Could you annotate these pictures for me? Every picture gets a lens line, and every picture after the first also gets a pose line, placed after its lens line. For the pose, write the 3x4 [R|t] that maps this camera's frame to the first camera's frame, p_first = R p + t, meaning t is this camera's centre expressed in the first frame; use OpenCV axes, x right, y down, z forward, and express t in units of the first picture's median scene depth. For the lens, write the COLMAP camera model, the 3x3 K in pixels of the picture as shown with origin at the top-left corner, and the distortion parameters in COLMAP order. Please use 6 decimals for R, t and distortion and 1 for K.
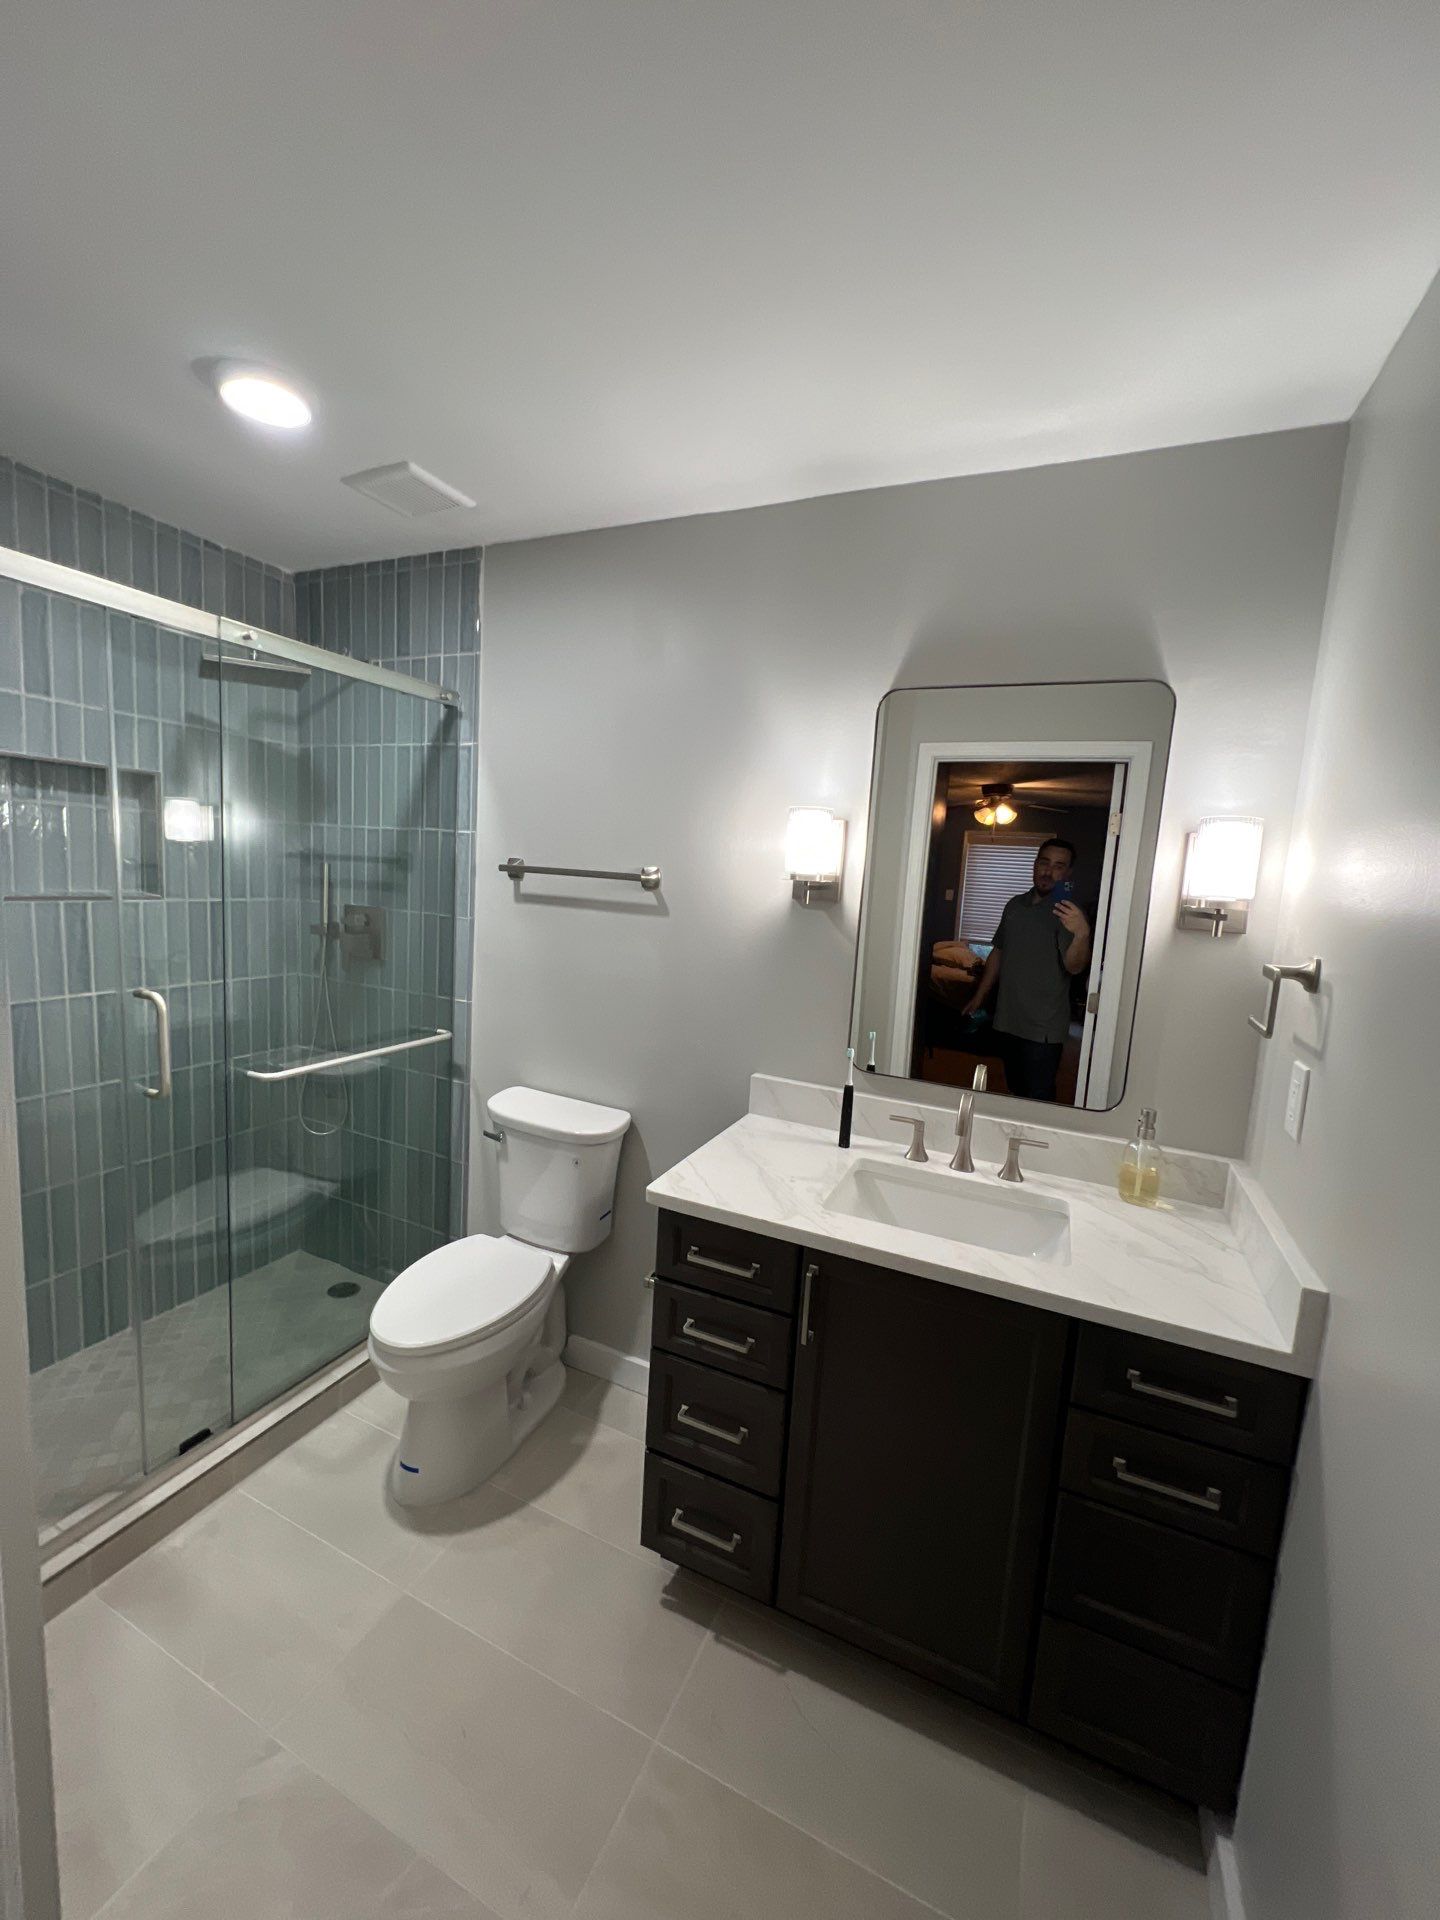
lens RADIAL K [[764.4, 0, 713.1], [0, 764.4, 954.7], [0, 0, 1]] dist [-0.006287, 0.000986]
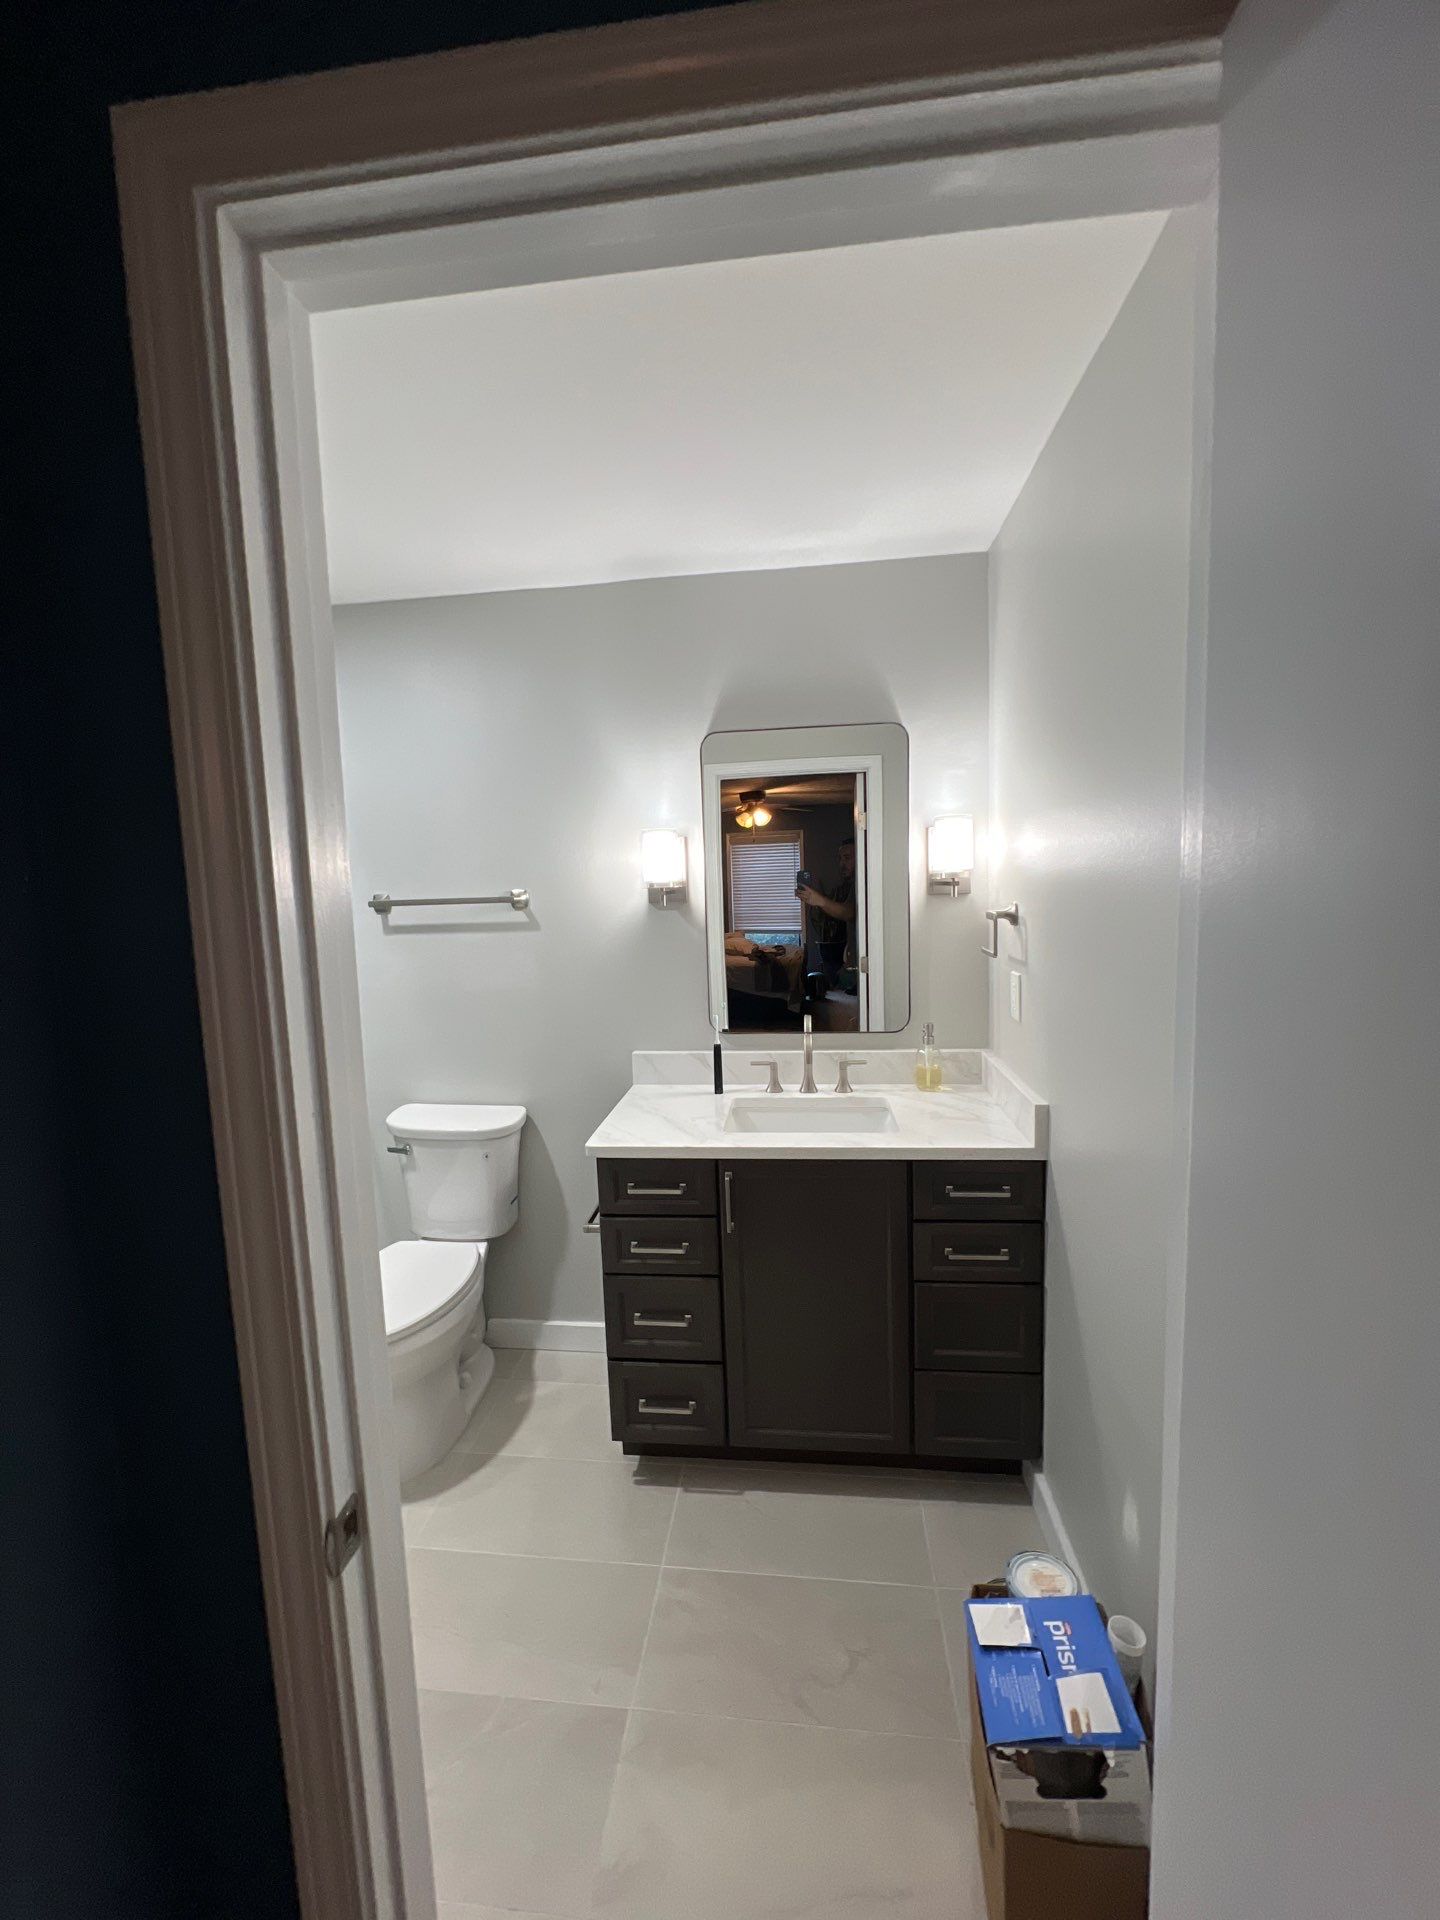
lens RADIAL K [[764.4, 0, 710.7], [0, 764.4, 951.9], [0, 0, 1]] dist [-0.006287, 0.000986]
pose [[0.947764, -0.121504, 0.294925, -0.180173], [0.126851, 0.991921, 0.001008, 0.015748], [-0.292665, 0.036456, 0.955520, -0.204191]]
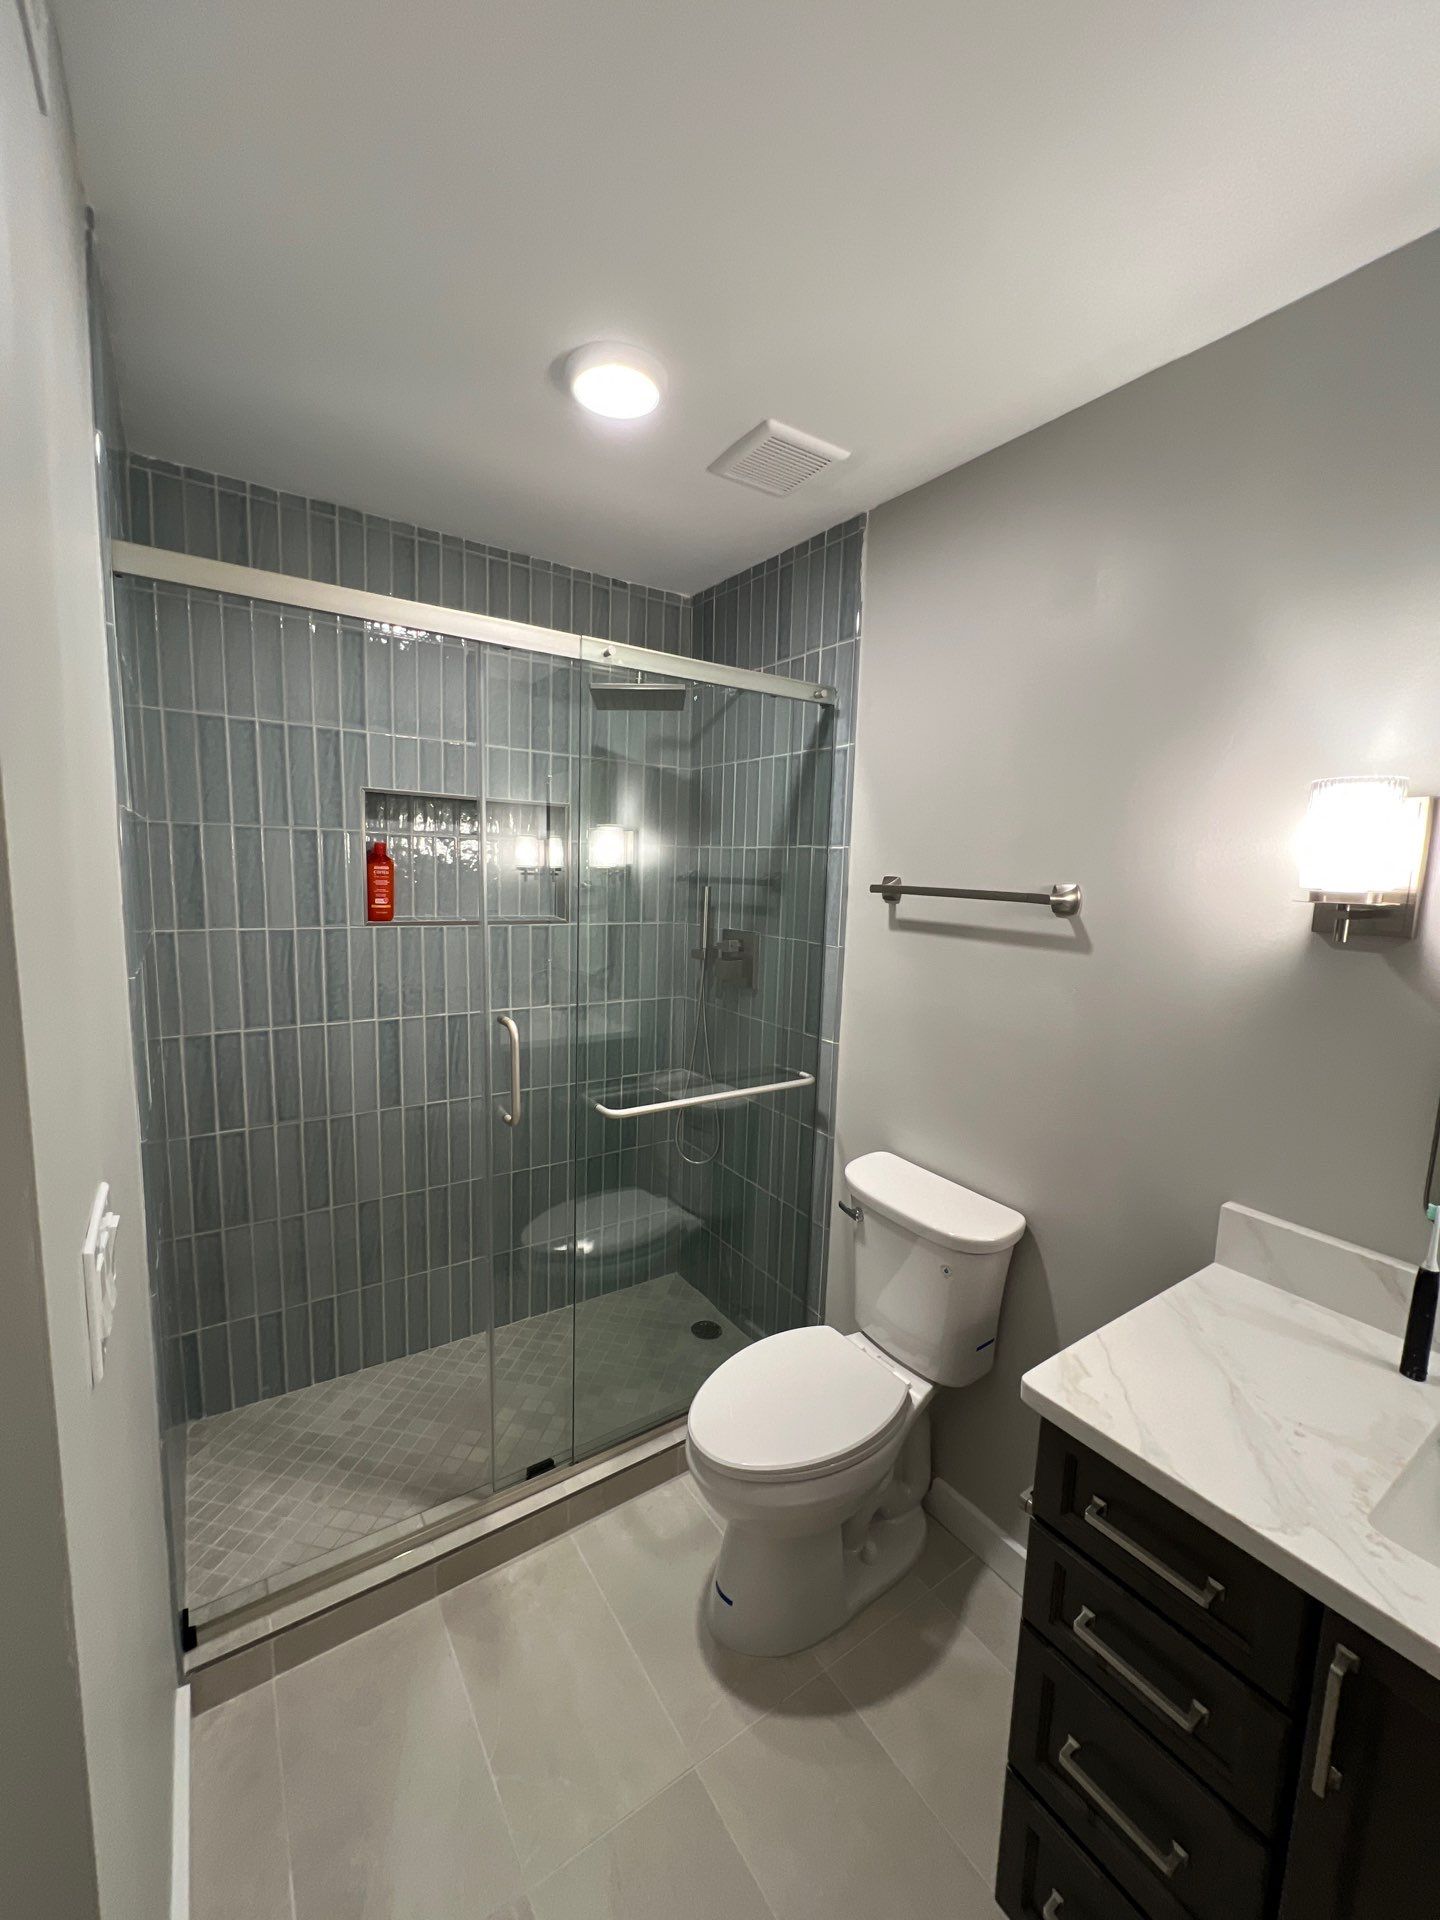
lens RADIAL K [[764.4, 0, 716.4], [0, 764.4, 959.2], [0, 0, 1]] dist [-0.006287, 0.000986]
pose [[0.855069, 0.030791, -0.517599, 0.013022], [-0.039680, 0.999194, -0.006111, -0.030056], [0.516993, 0.025764, 0.855602, 0.242001]]
